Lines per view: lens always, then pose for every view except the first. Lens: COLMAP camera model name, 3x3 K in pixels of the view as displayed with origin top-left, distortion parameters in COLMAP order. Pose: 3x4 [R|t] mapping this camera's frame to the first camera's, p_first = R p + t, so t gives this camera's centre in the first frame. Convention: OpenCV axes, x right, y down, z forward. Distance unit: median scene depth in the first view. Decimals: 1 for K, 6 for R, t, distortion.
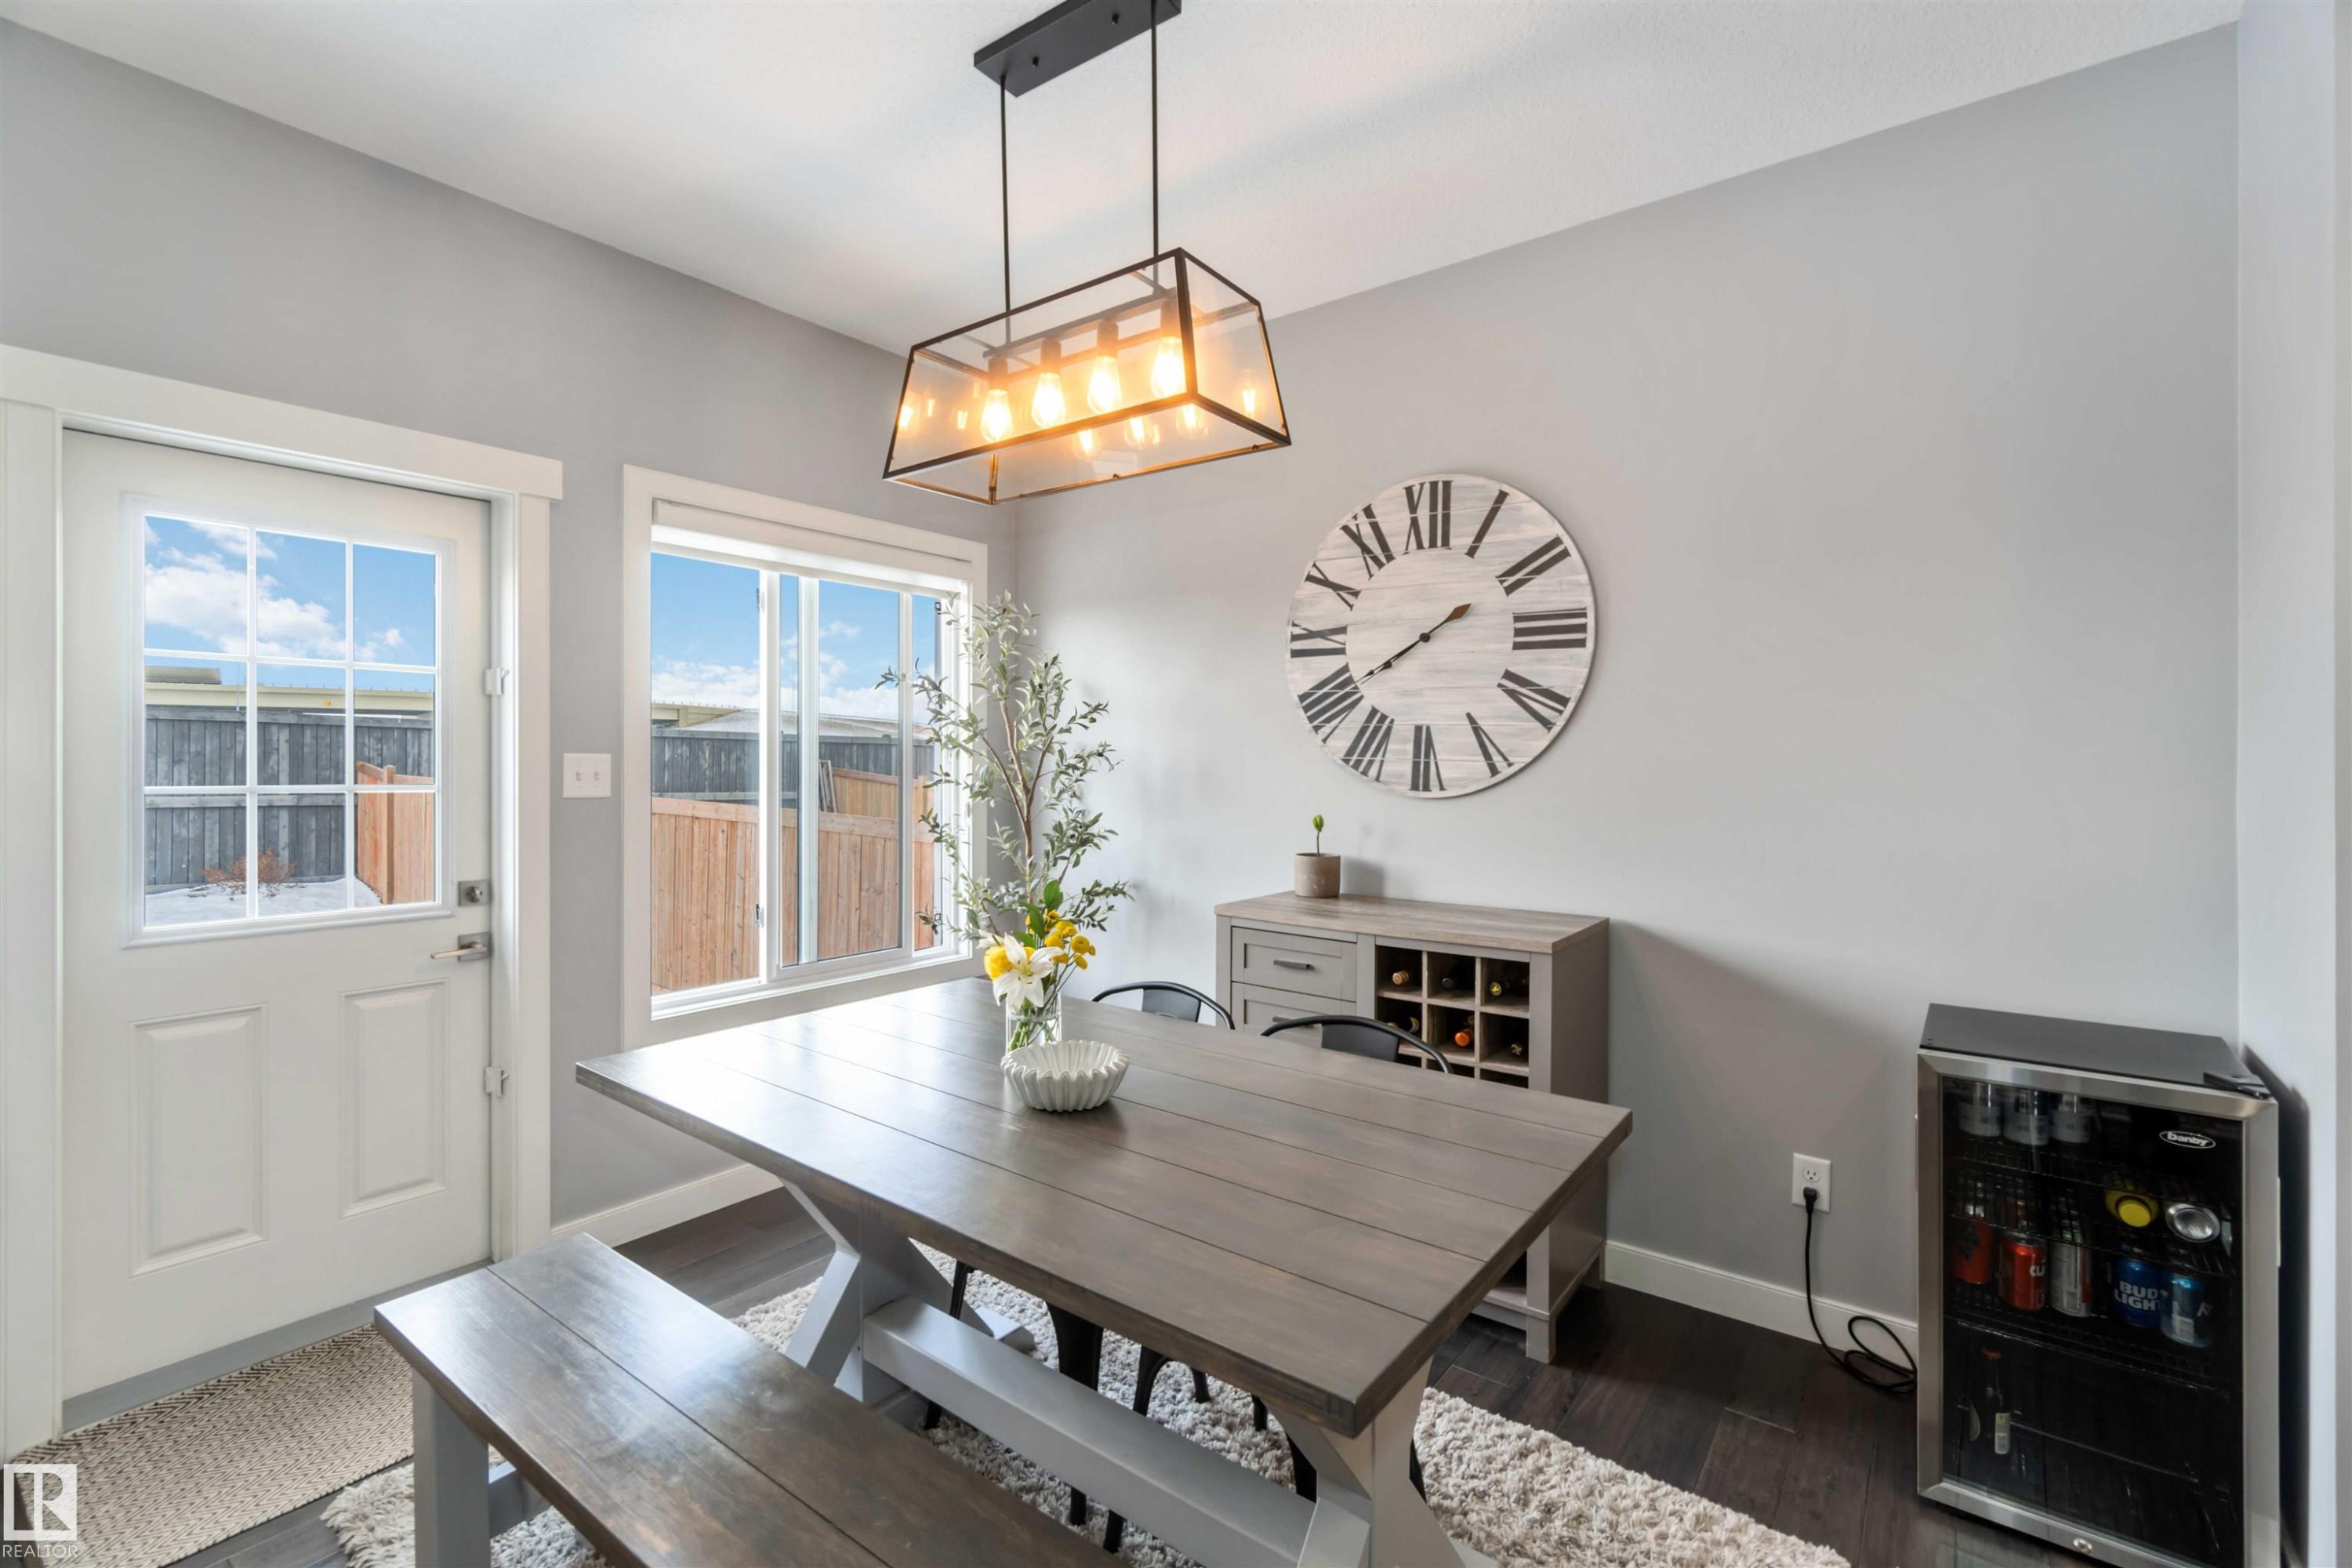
lens RADIAL K [[1031.3, 0, 1169.3], [0, 1031.3, 764.3], [0, 0, 1]] dist [-0.006439, 0.001313]
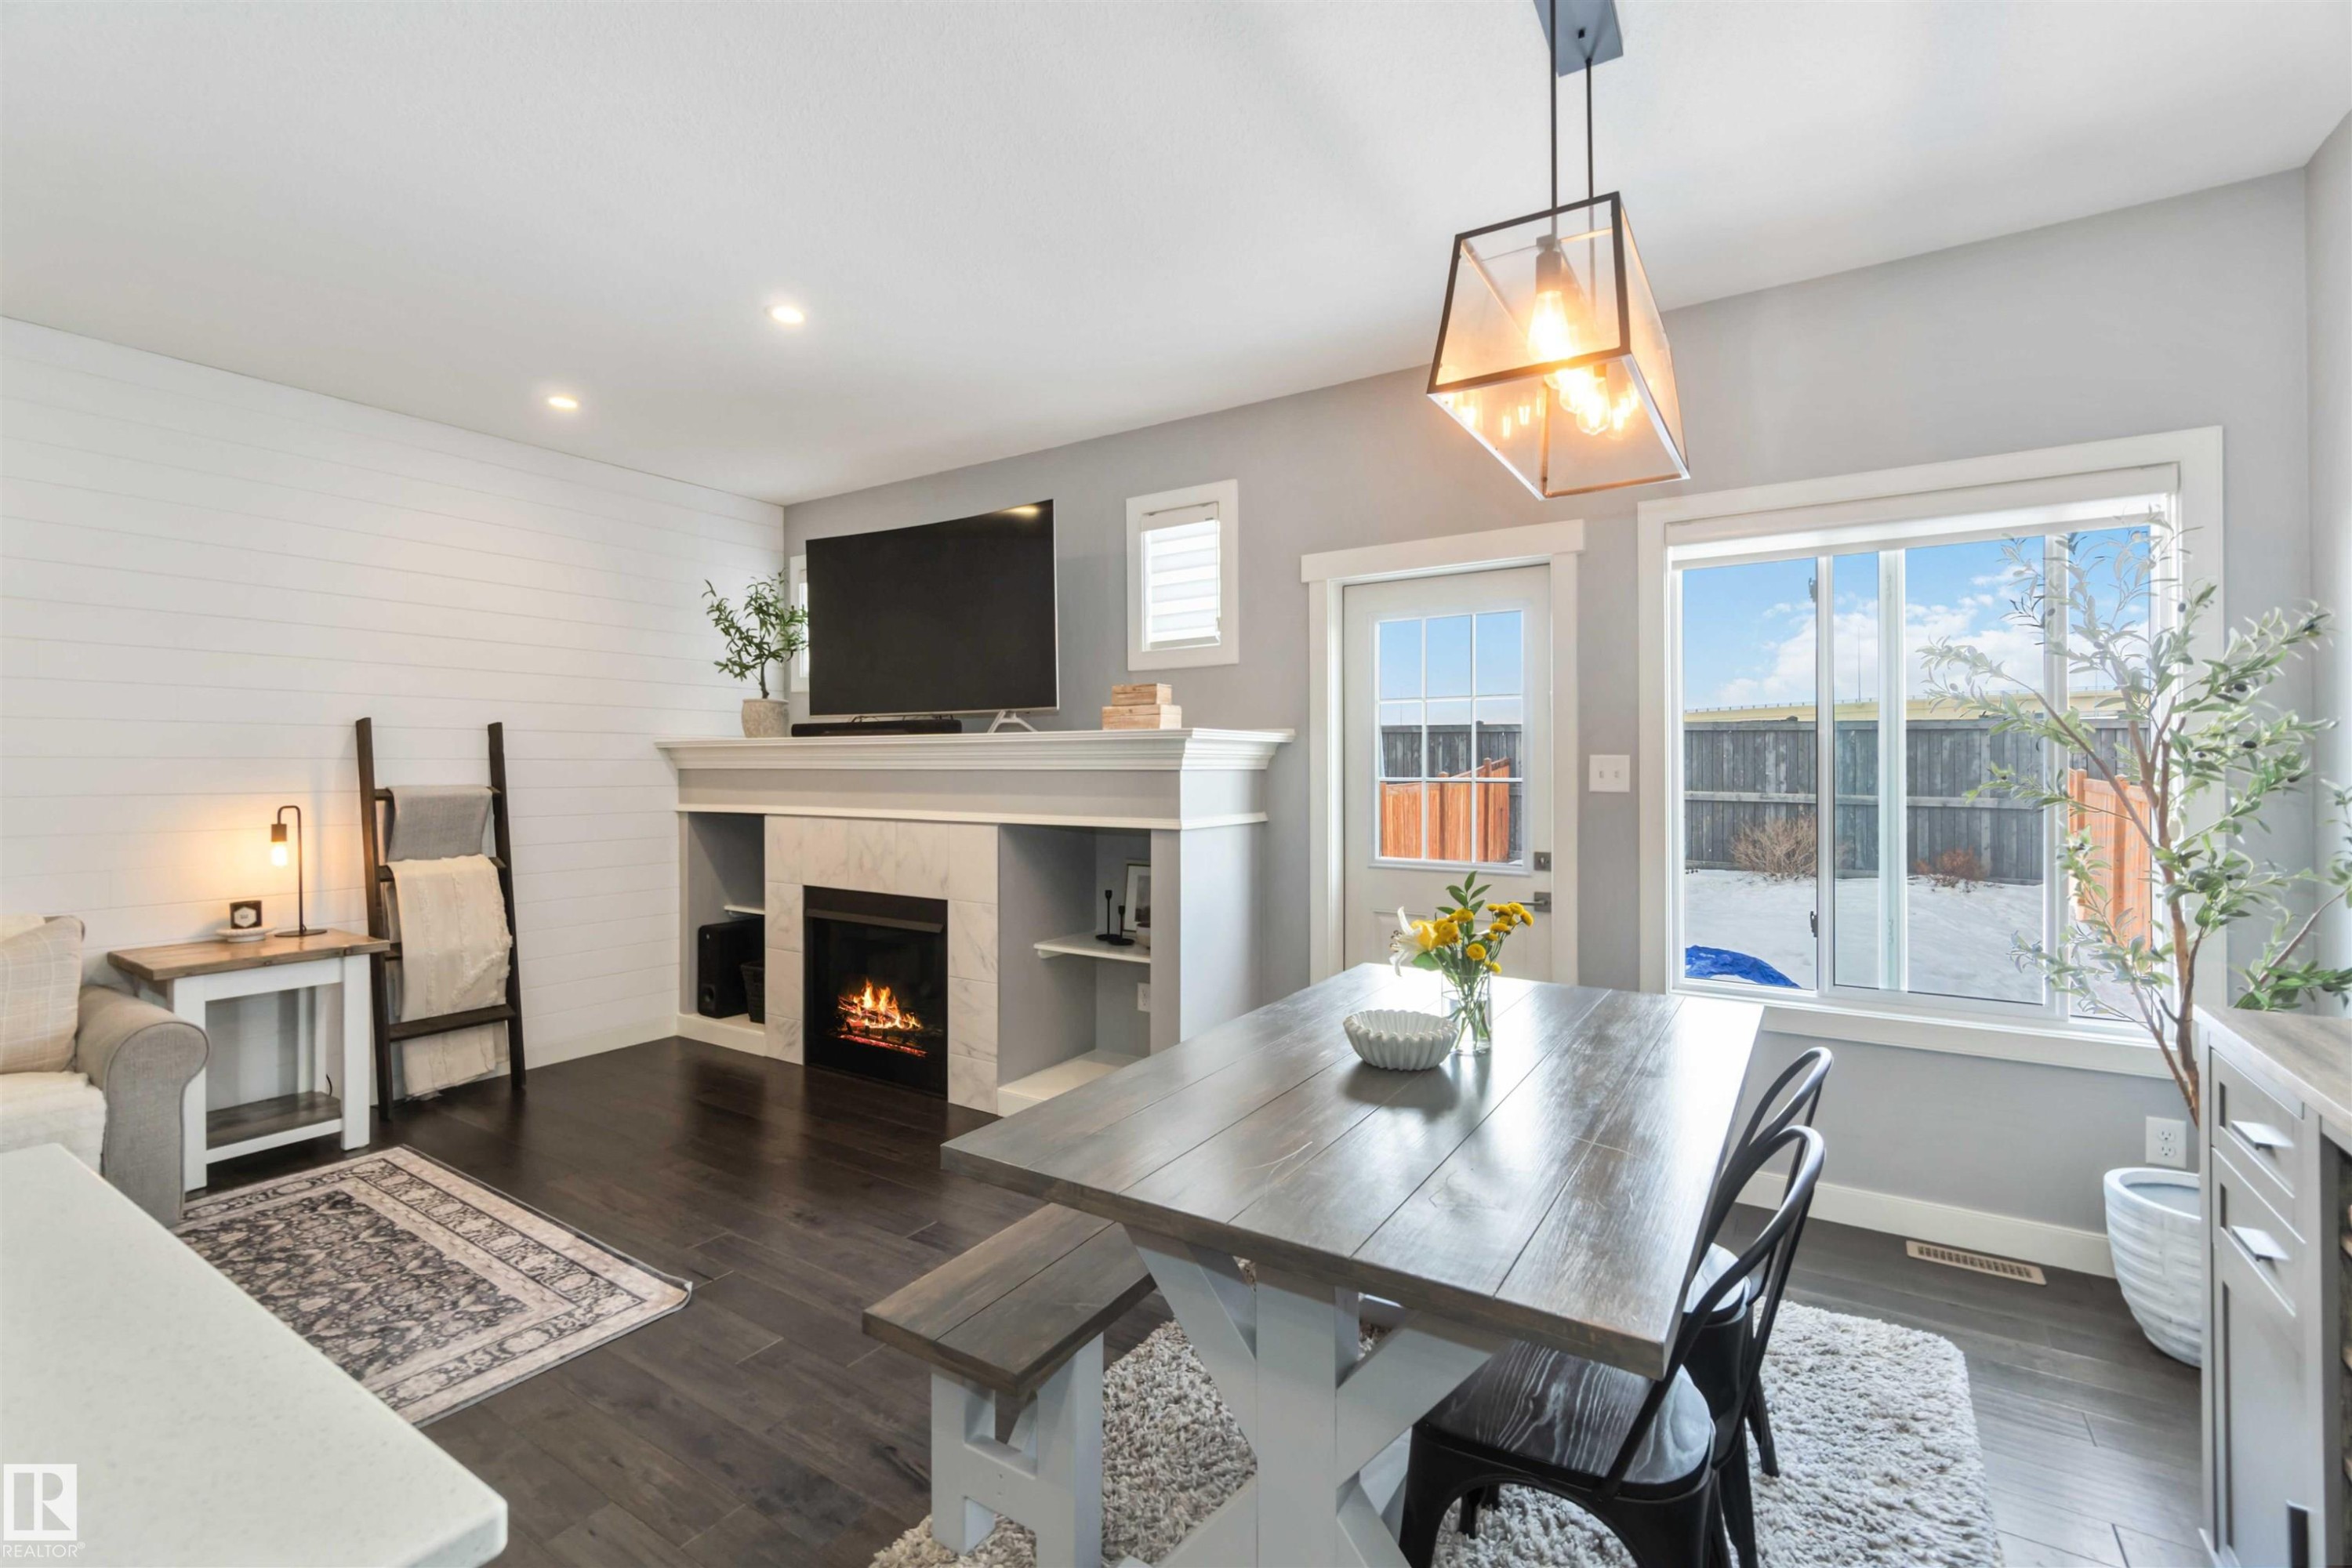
lens RADIAL K [[1031.3, 0, 1153.6], [0, 1031.3, 763.0], [0, 0, 1]] dist [-0.006439, 0.001313]
pose [[0.078618, -0.005154, -0.996892, 0.576414], [0.000314, 0.999987, -0.005146, 0.004943], [0.996905, 0.000091, 0.078618, 0.370951]]
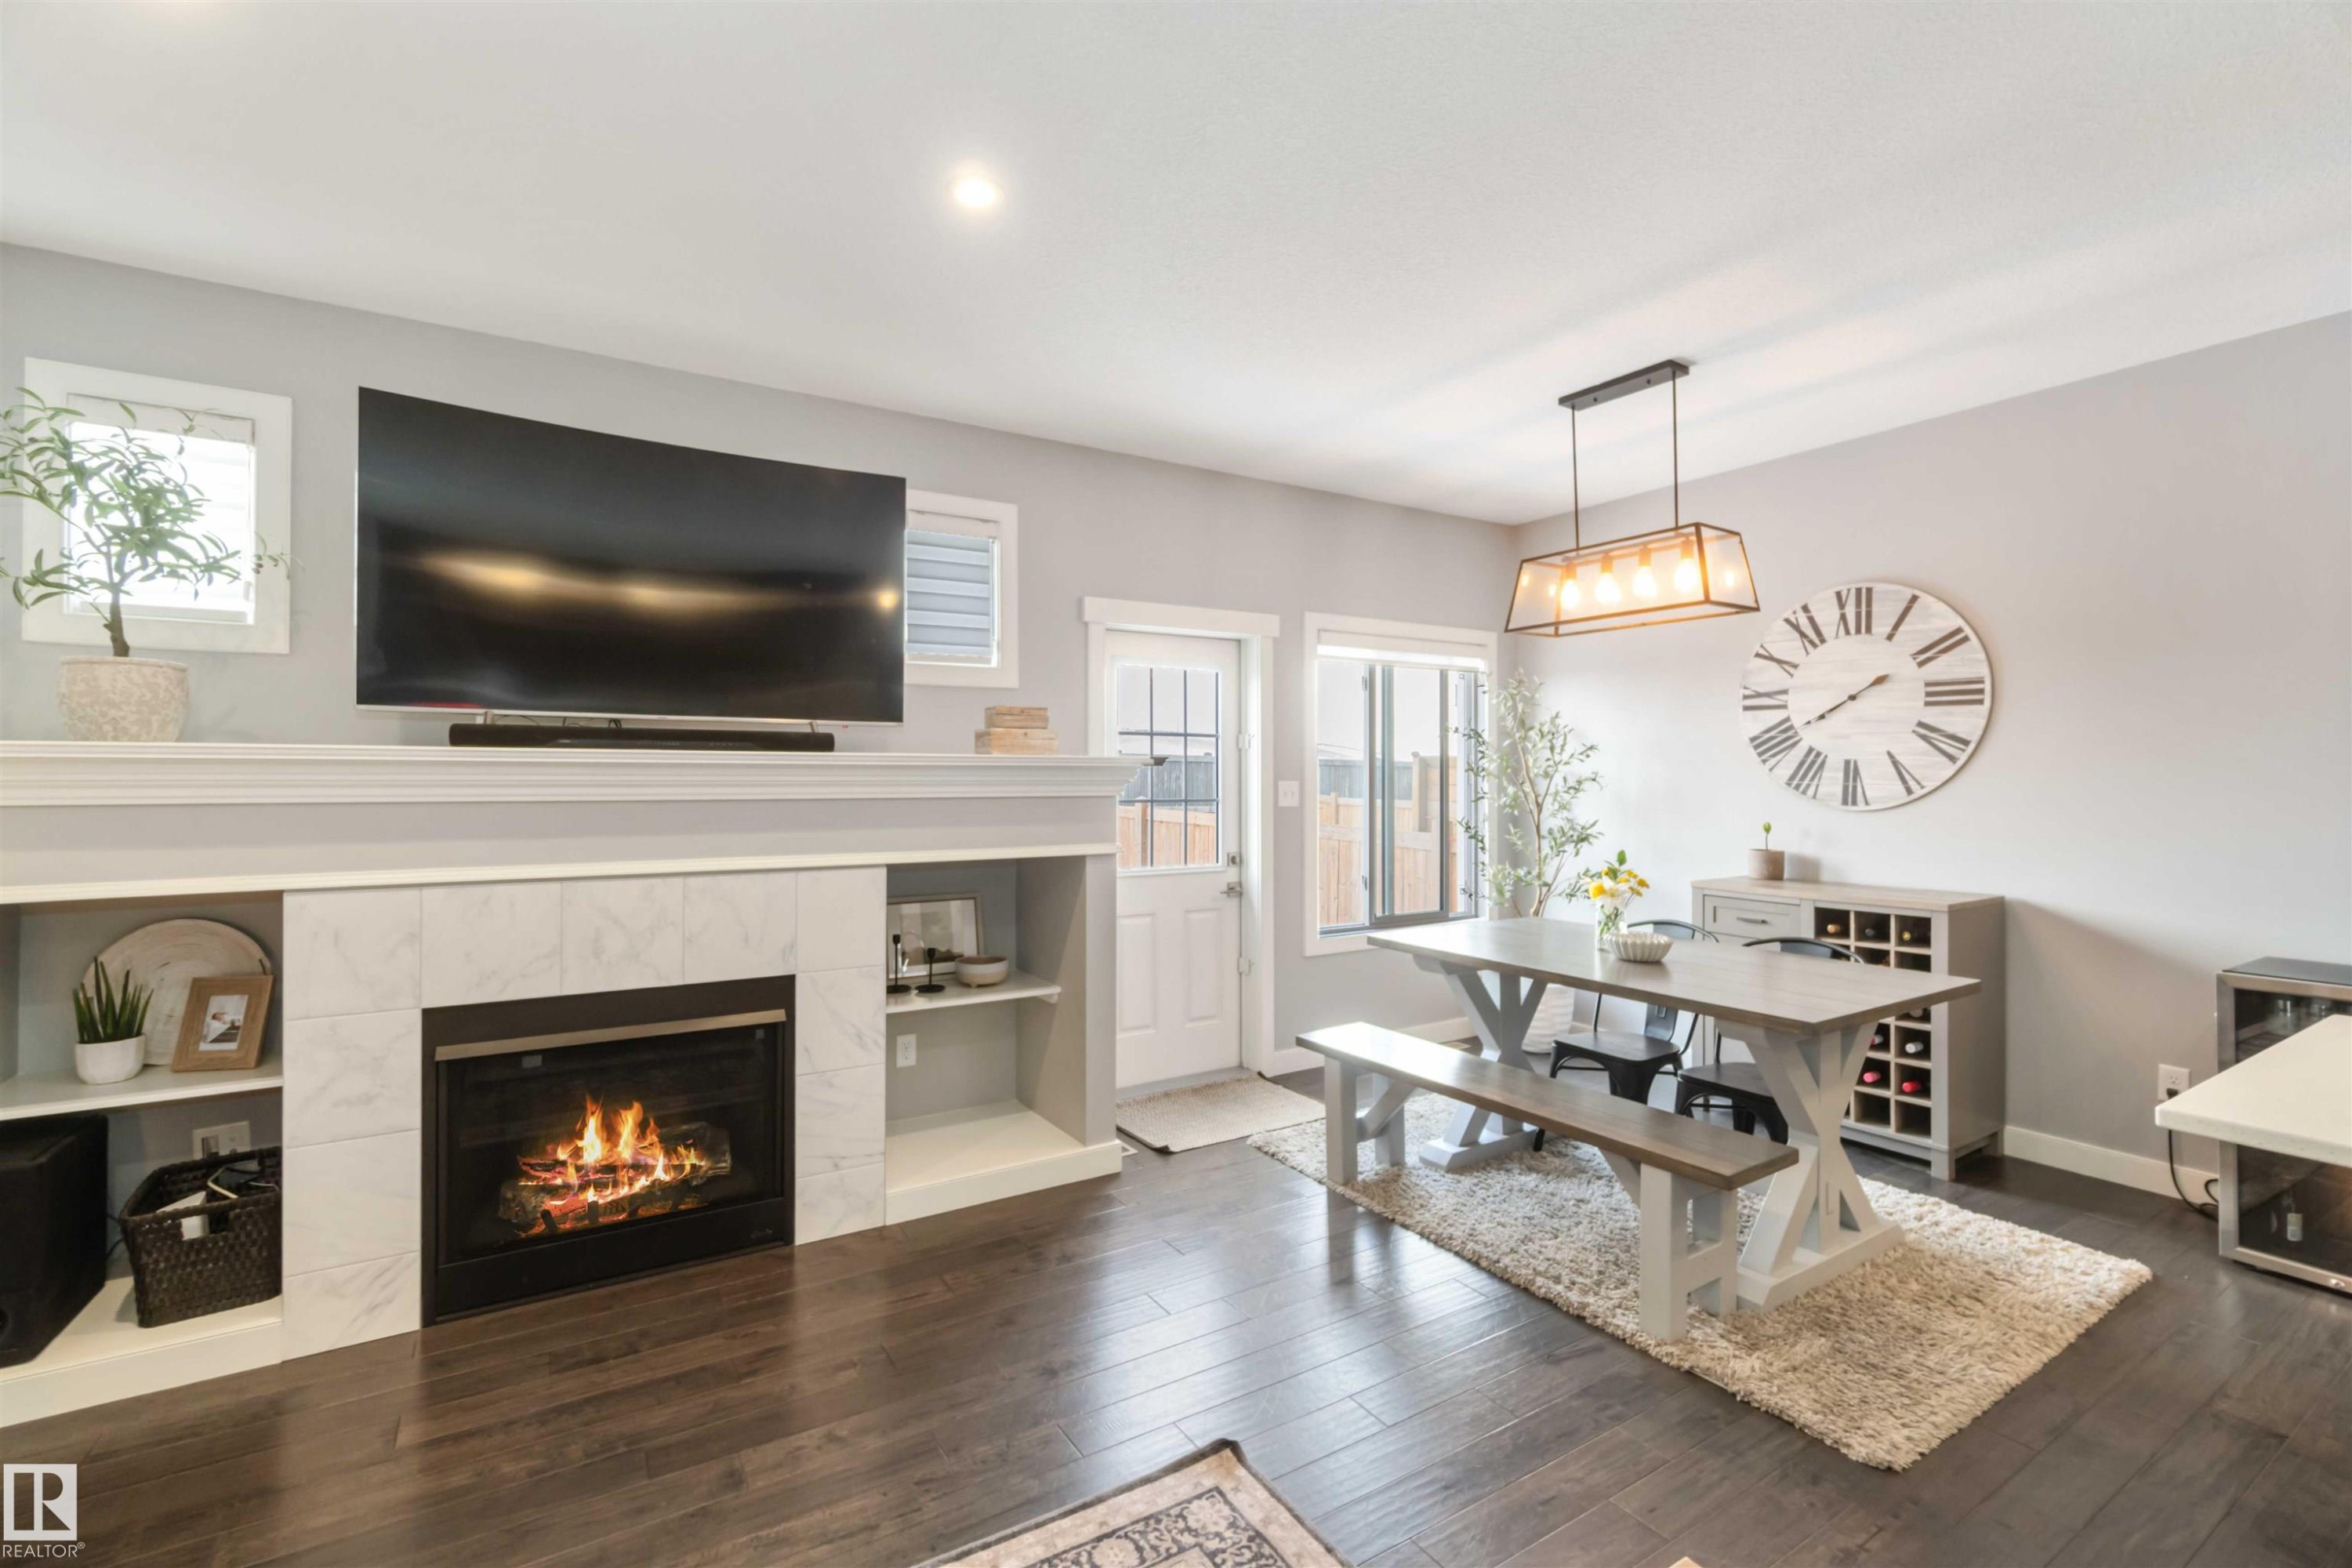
lens RADIAL K [[1031.3, 0, 1166.0], [0, 1031.3, 772.8], [0, 0, 1]] dist [-0.006439, 0.001313]
pose [[0.937258, -0.005347, -0.348596, -0.151428], [0.003016, 0.999969, -0.007230, -0.012530], [0.348624, 0.005725, 0.937245, -0.687843]]
